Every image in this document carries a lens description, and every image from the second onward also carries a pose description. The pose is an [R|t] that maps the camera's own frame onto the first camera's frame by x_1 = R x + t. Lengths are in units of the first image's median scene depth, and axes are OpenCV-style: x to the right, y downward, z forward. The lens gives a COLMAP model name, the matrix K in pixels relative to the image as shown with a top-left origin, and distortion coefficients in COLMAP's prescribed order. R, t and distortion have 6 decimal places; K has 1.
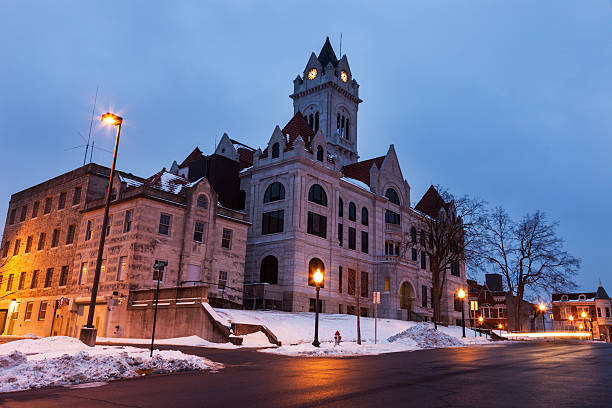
lens RADIAL K [[459.0, 0, 306.0], [0, 459.0, 204.0], [0, 0, 1]] dist [0.000447, 0.000150]
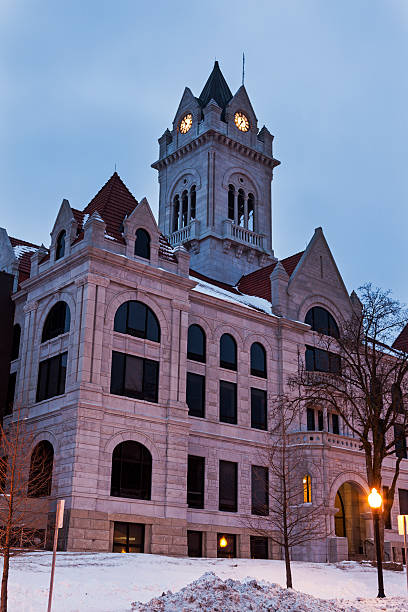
lens RADIAL K [[736.3, 0, 204.0], [0, 736.3, 306.0], [0, 0, 1]] dist [0.019345, 0.007827]
pose [[0.991242, -0.070831, -0.111456, 0.173619], [0.061145, 0.994238, -0.088047, 0.037870], [0.117050, 0.080461, 0.989861, 0.152020]]
